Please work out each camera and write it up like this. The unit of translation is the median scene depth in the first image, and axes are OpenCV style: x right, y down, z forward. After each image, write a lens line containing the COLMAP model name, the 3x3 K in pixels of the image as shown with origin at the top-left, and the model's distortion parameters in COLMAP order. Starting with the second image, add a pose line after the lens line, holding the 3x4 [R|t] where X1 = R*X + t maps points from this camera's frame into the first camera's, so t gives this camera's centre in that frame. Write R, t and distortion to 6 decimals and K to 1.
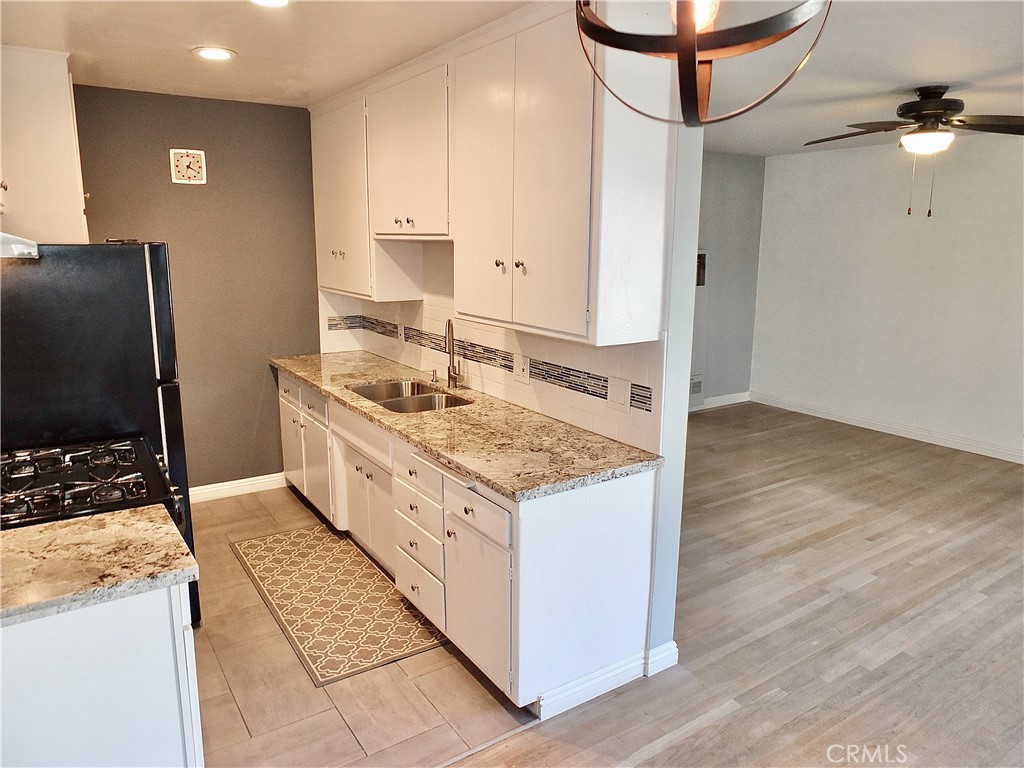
lens RADIAL K [[695.5, 0, 515.0], [0, 695.5, 380.3], [0, 0, 1]] dist [-0.042692, 0.019591]
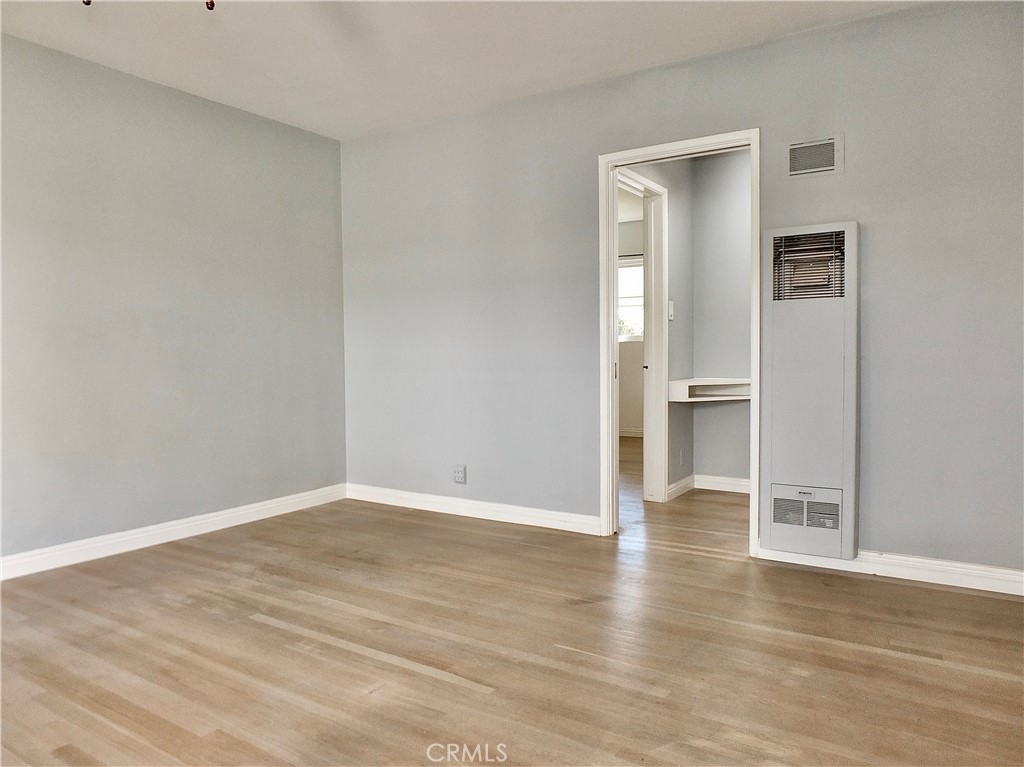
lens RADIAL K [[706.9, 0, 512.0], [0, 706.9, 383.5], [0, 0, 1]] dist [-0.030758, 0.001503]
pose [[0.400664, 0.034659, -0.915569, 1.179150], [-0.177518, 0.983285, -0.040462, -0.040804], [0.898864, 0.178742, 0.400119, 1.181120]]
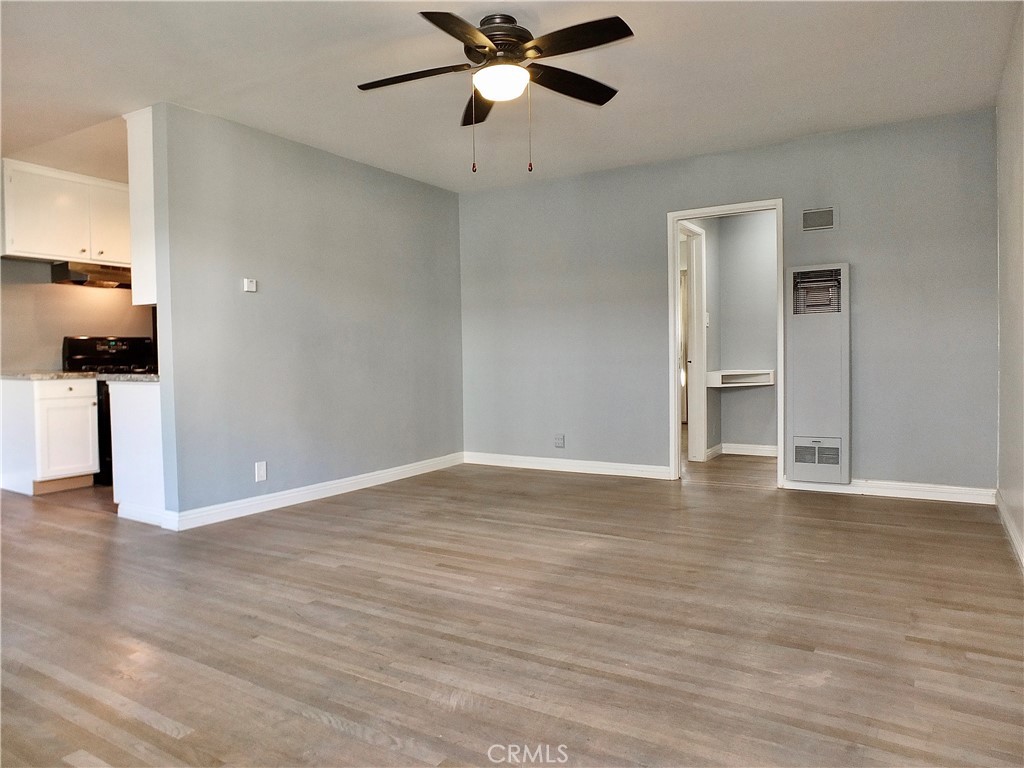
lens RADIAL K [[695.0, 0, 511.5], [0, 695.0, 380.6], [0, 0, 1]] dist [-0.044149, 0.021865]
pose [[0.424598, 0.024660, -0.905046, 1.474718], [-0.168121, 0.984391, -0.052051, 0.049343], [0.889636, 0.174258, 0.422116, 0.780951]]
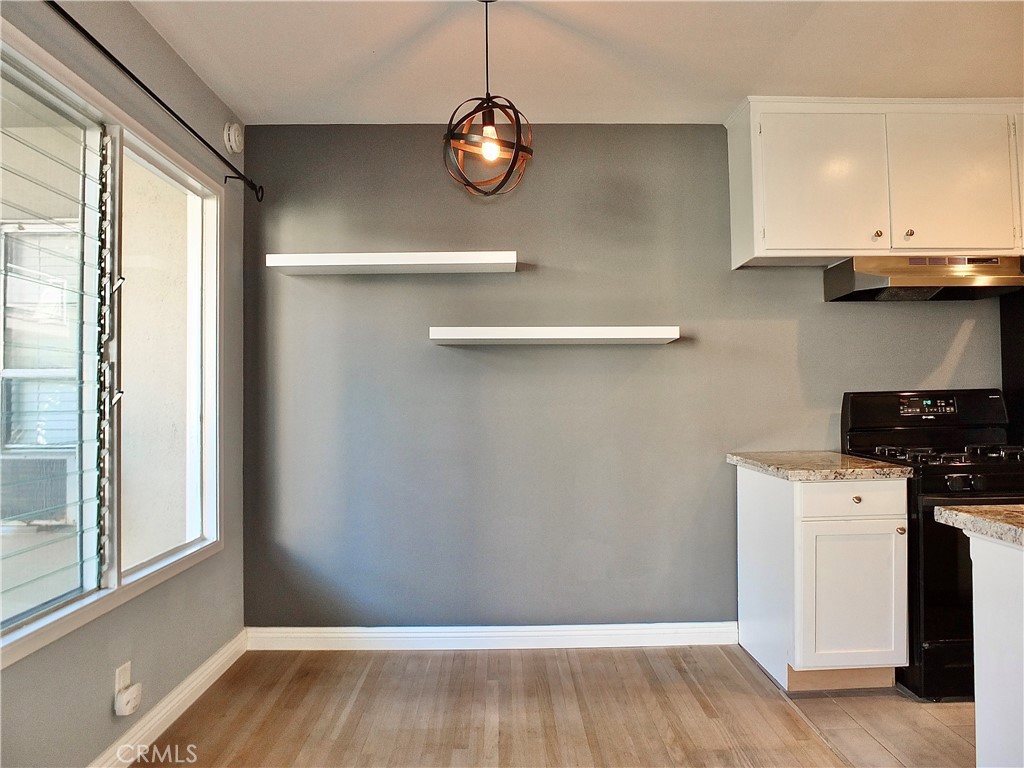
lens RADIAL K [[695.0, 0, 511.5], [0, 695.0, 380.6], [0, 0, 1]] dist [-0.044149, 0.021865]
pose [[-0.537868, -0.018716, -0.842821, 0.577777], [-0.160063, 0.983835, 0.080301, 0.022282], [0.827694, 0.178096, -0.532169, 0.624646]]
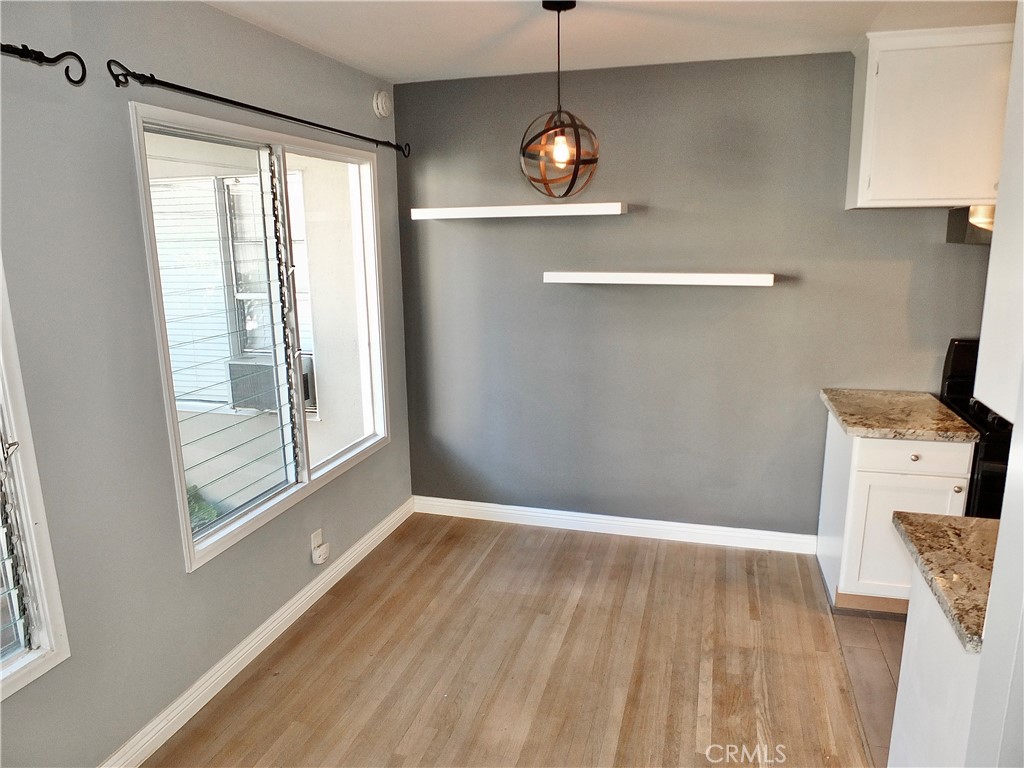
lens RADIAL K [[695.0, 0, 511.5], [0, 695.0, 380.6], [0, 0, 1]] dist [-0.044149, 0.021865]
pose [[-0.765822, 0.146296, -0.626191, 0.589916], [-0.114853, 0.927002, 0.357037, -0.167725], [0.632713, 0.345346, -0.693116, 0.788480]]
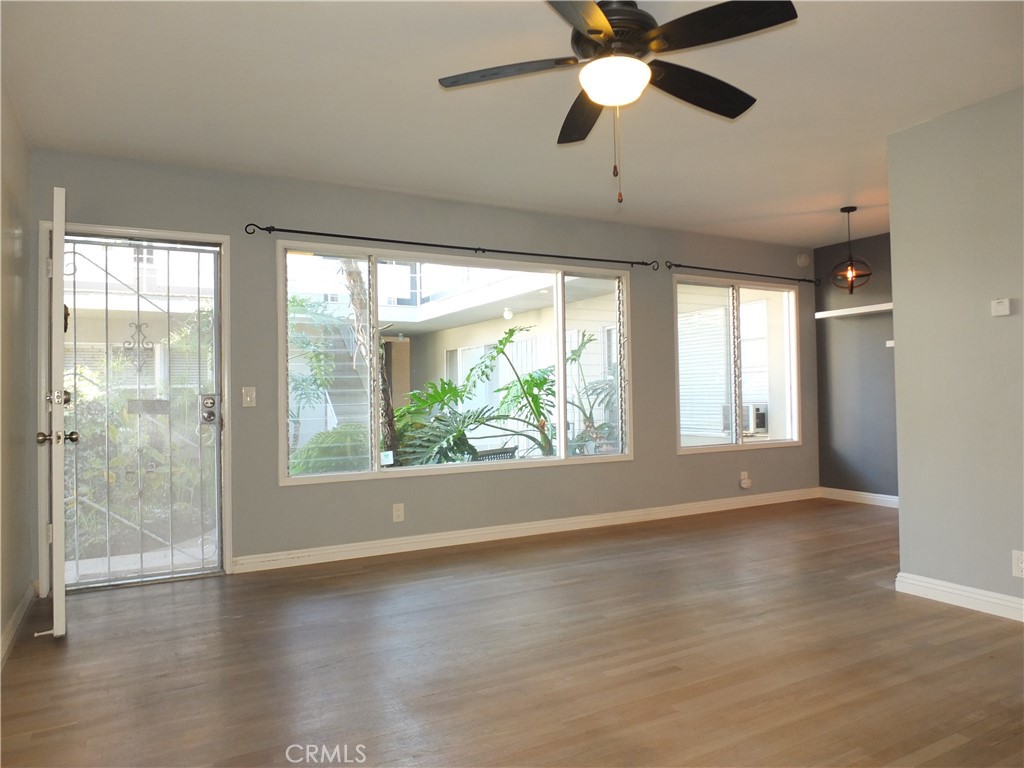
lens RADIAL K [[695.0, 0, 511.5], [0, 695.0, 380.6], [0, 0, 1]] dist [-0.044149, 0.021865]
pose [[-0.996595, 0.017930, 0.080477, 0.702744], [0.032315, 0.982917, 0.181188, -0.205725], [-0.075854, 0.183172, -0.980150, 1.857372]]
